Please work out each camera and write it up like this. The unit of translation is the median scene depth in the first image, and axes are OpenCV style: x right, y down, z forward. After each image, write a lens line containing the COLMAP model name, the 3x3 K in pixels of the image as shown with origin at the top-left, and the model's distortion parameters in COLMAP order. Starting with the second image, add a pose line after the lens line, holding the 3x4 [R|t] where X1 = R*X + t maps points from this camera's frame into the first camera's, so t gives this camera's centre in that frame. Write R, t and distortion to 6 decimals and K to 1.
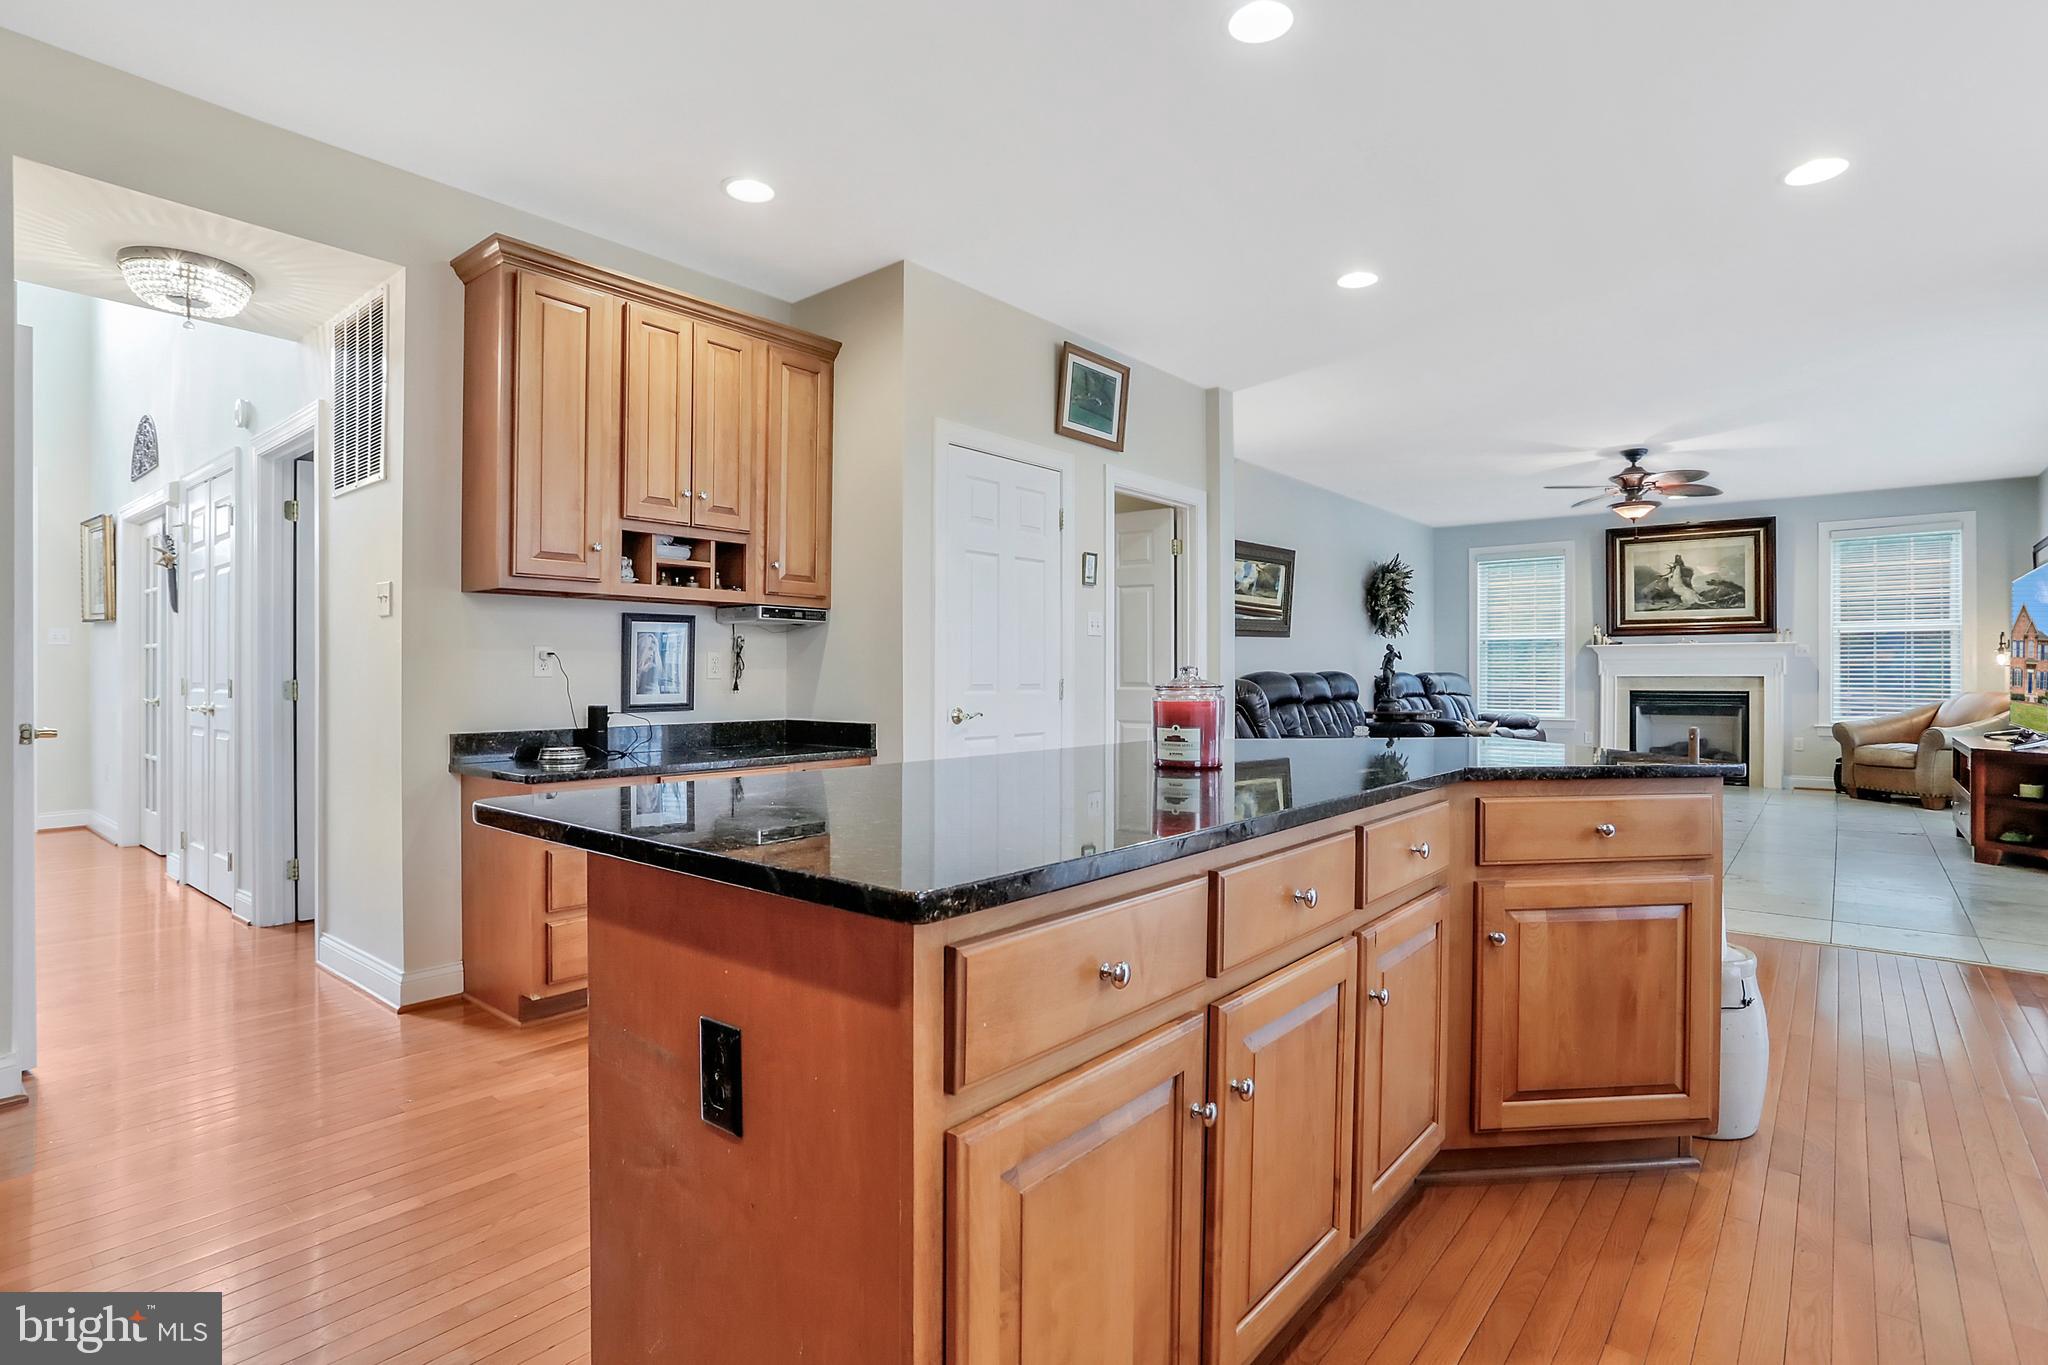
lens RADIAL K [[1009.4, 0, 1033.2], [0, 1009.4, 677.6], [0, 0, 1]] dist [-0.003817, -0.000633]
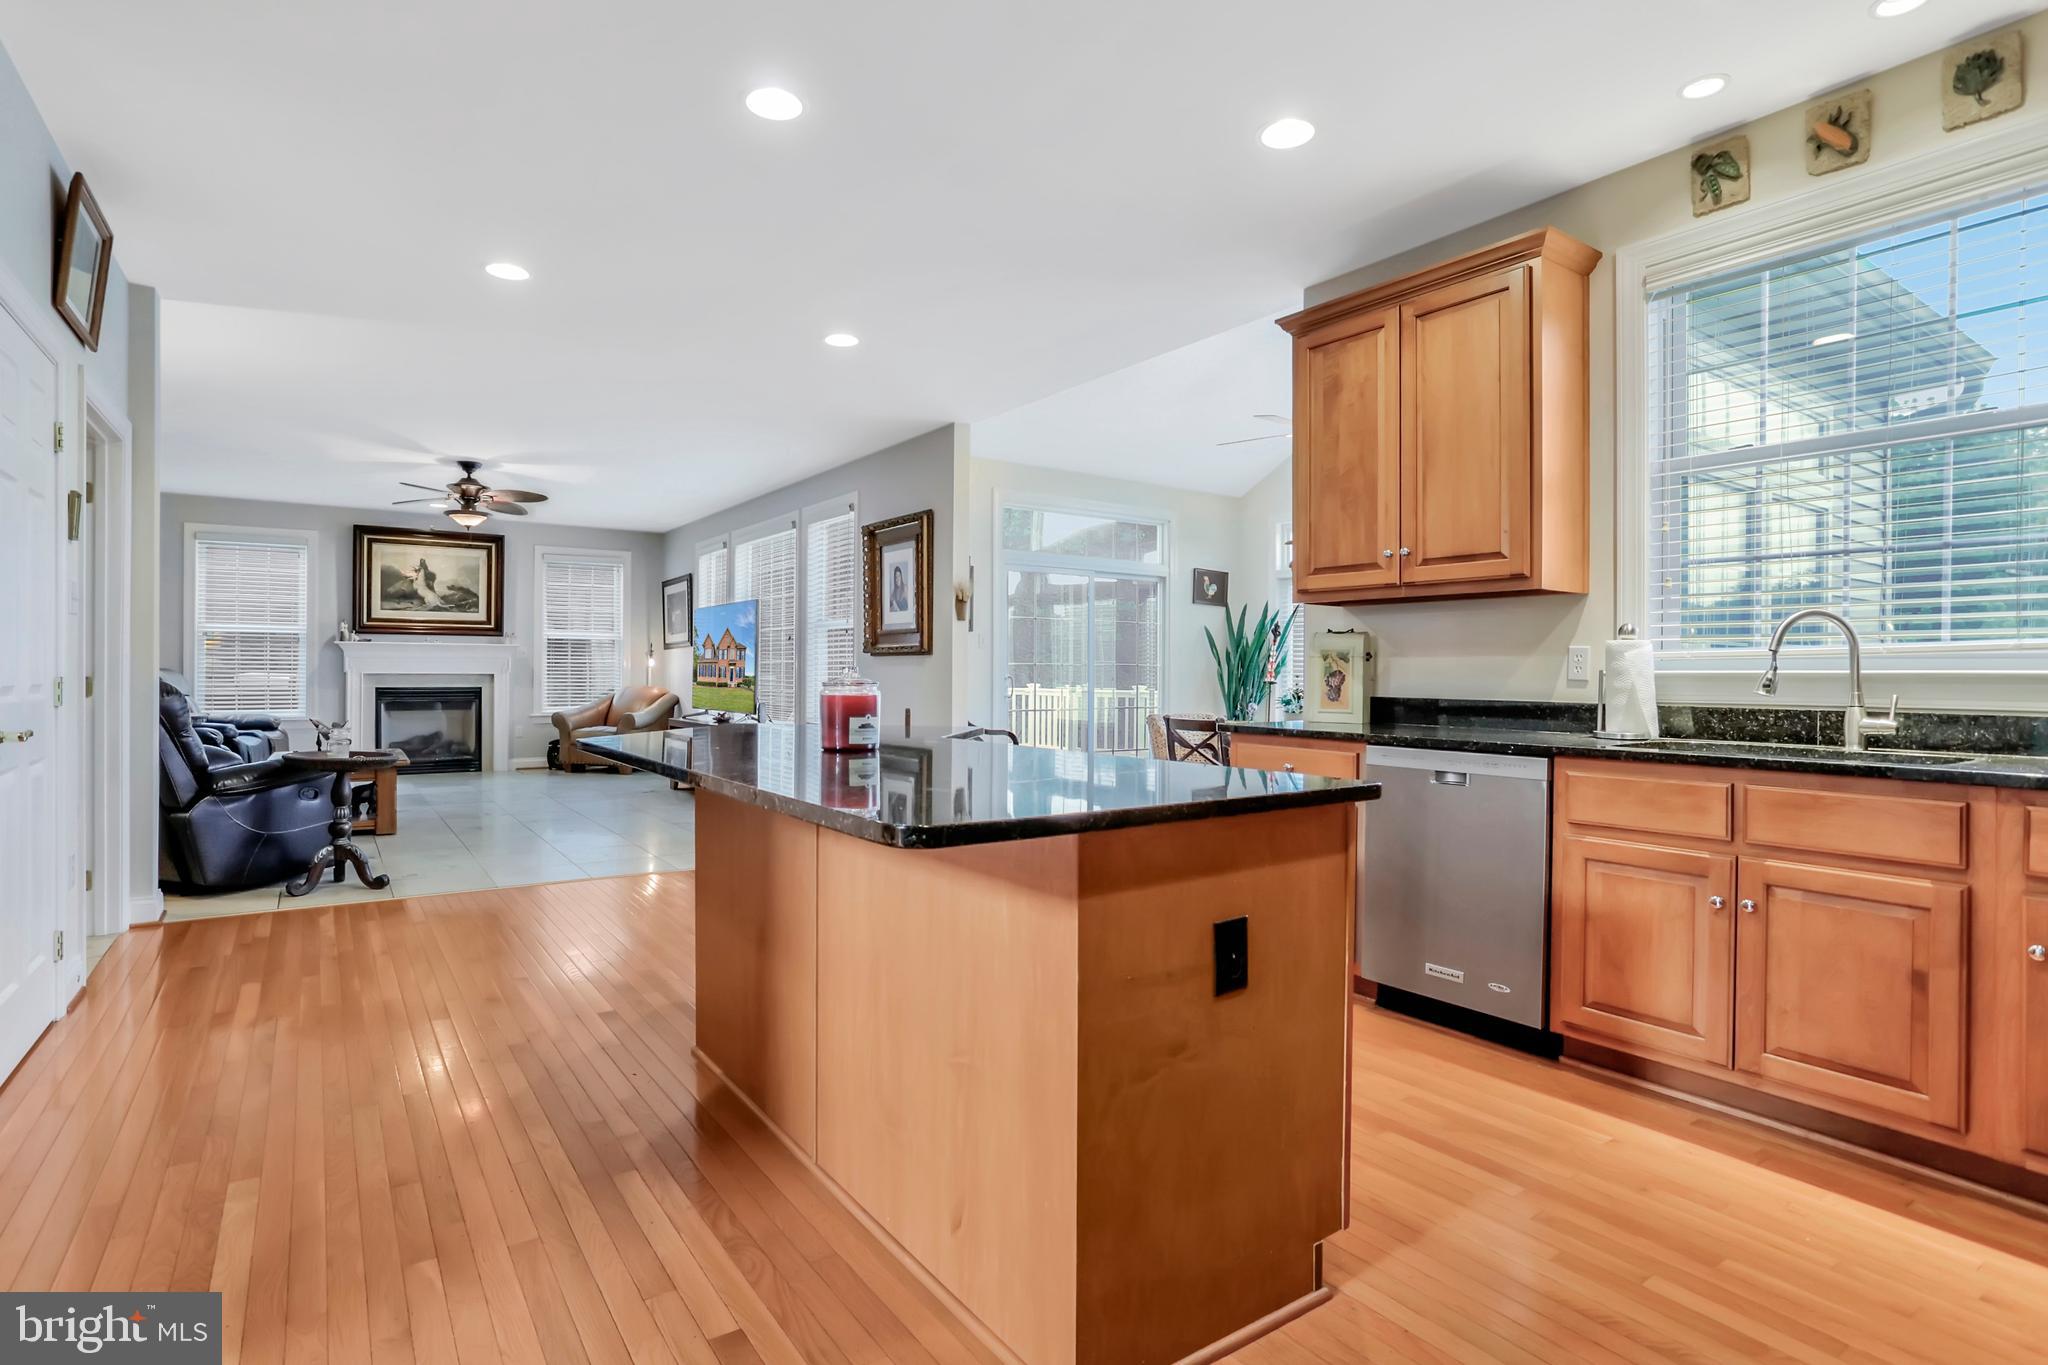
lens RADIAL K [[1026.7, 0, 1023.8], [0, 1026.7, 667.3], [0, 0, 1]] dist [-0.049162, 0.000481]
pose [[0.276224, 0.008142, 0.961059, -0.206296], [-0.000318, 0.999965, -0.008380, 0.000692], [-0.961093, 0.002010, 0.276217, 0.103520]]
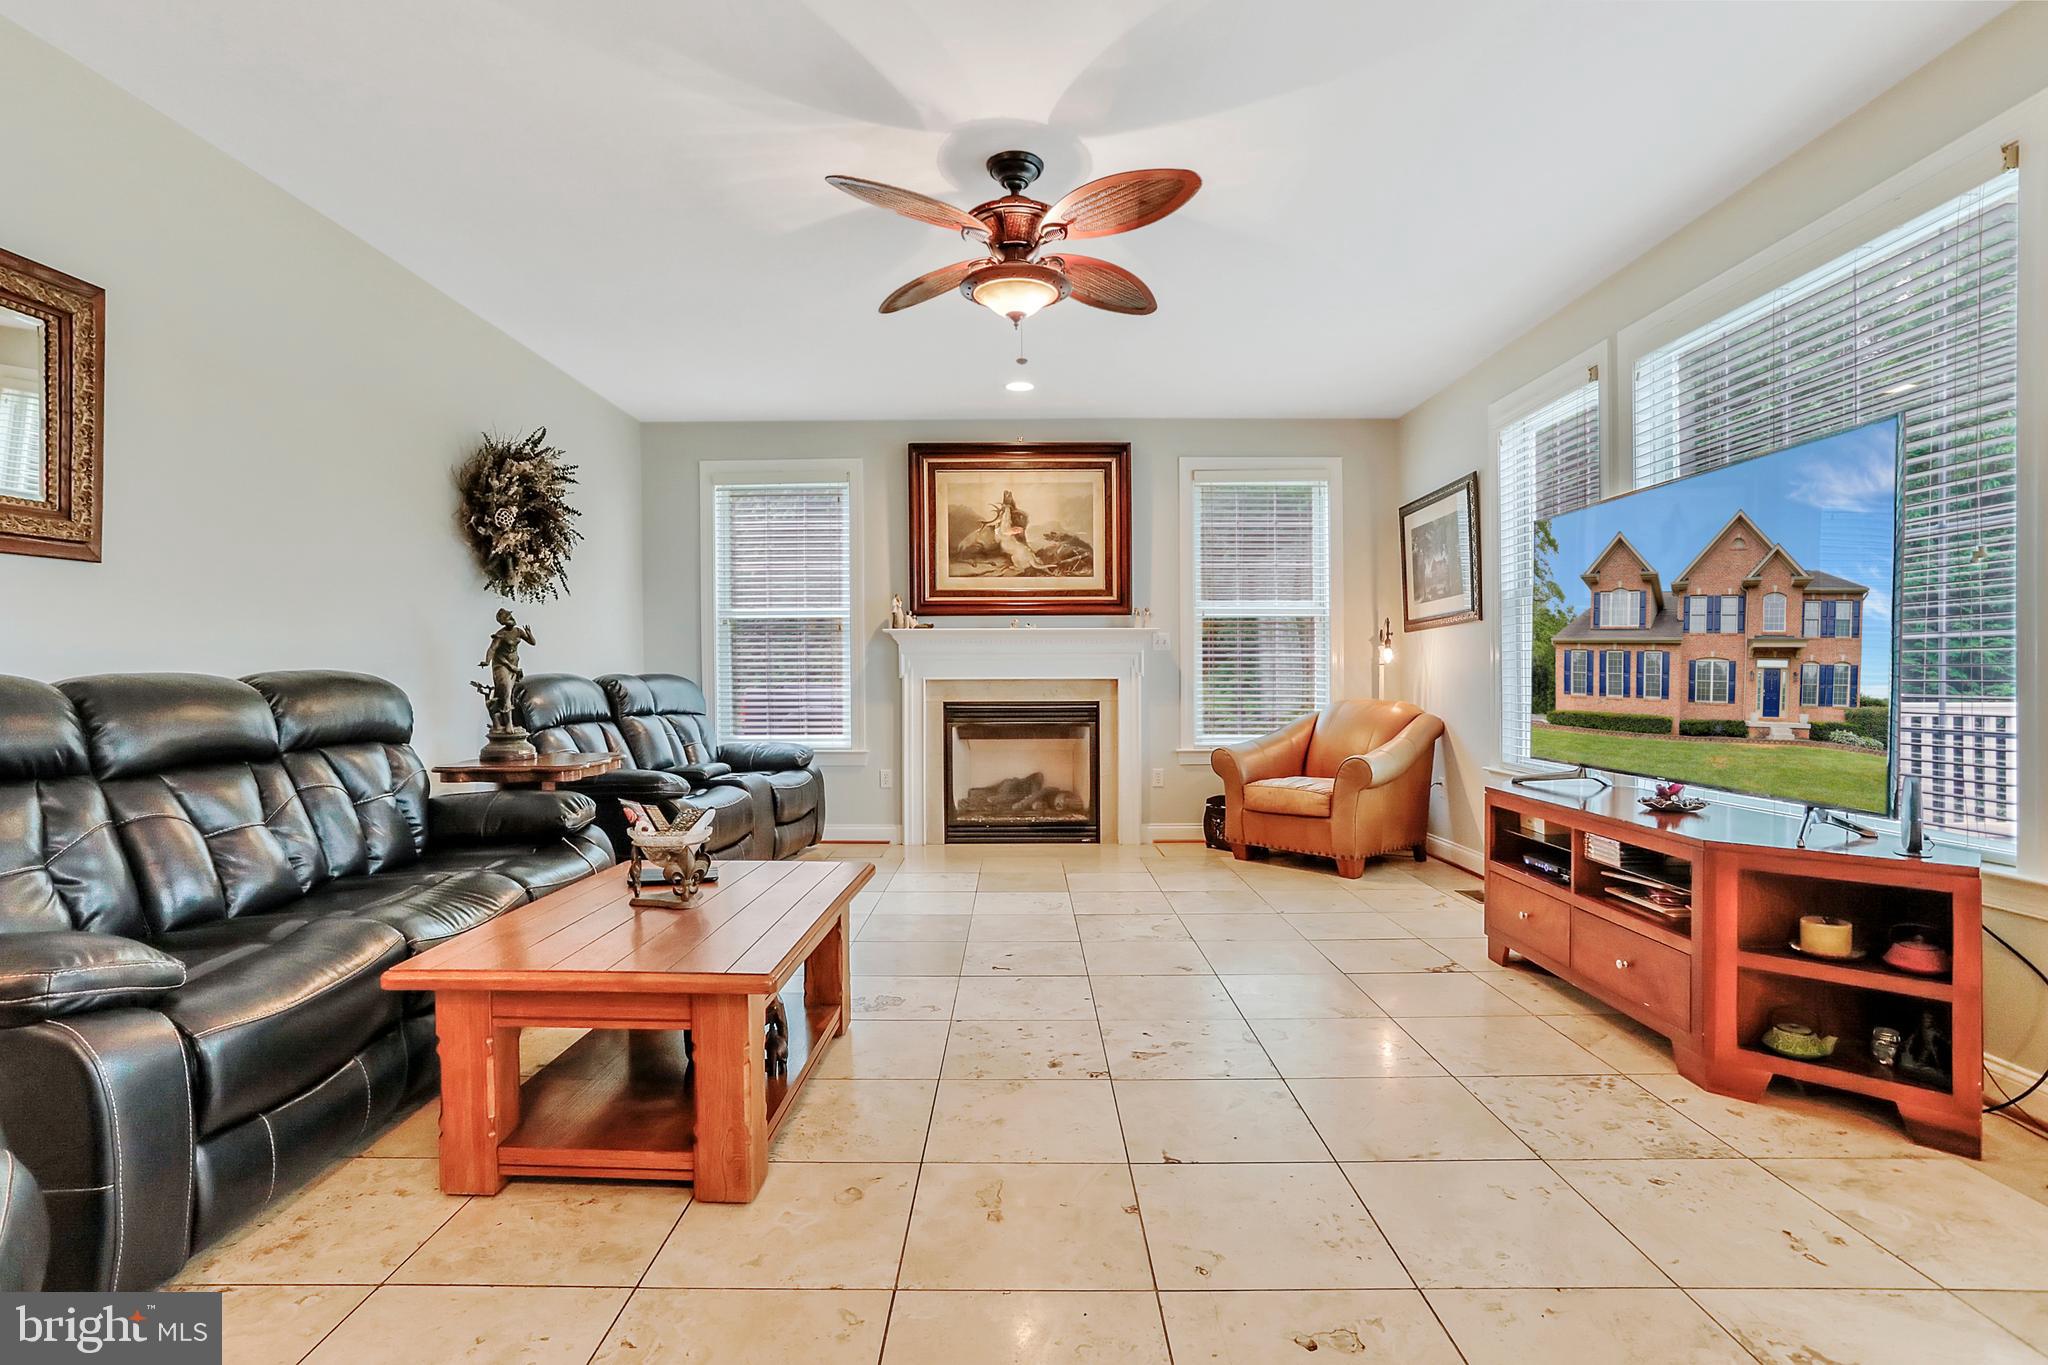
lens RADIAL K [[1001.3, 0, 1015.9], [0, 1001.3, 673.3], [0, 0, 1]] dist [0.003238, 0.001665]
pose [[0.782754, -0.001834, 0.622328, 0.249879], [0.005747, 0.999974, -0.004282, -0.002360], [-0.622305, 0.006928, 0.782744, 0.505894]]
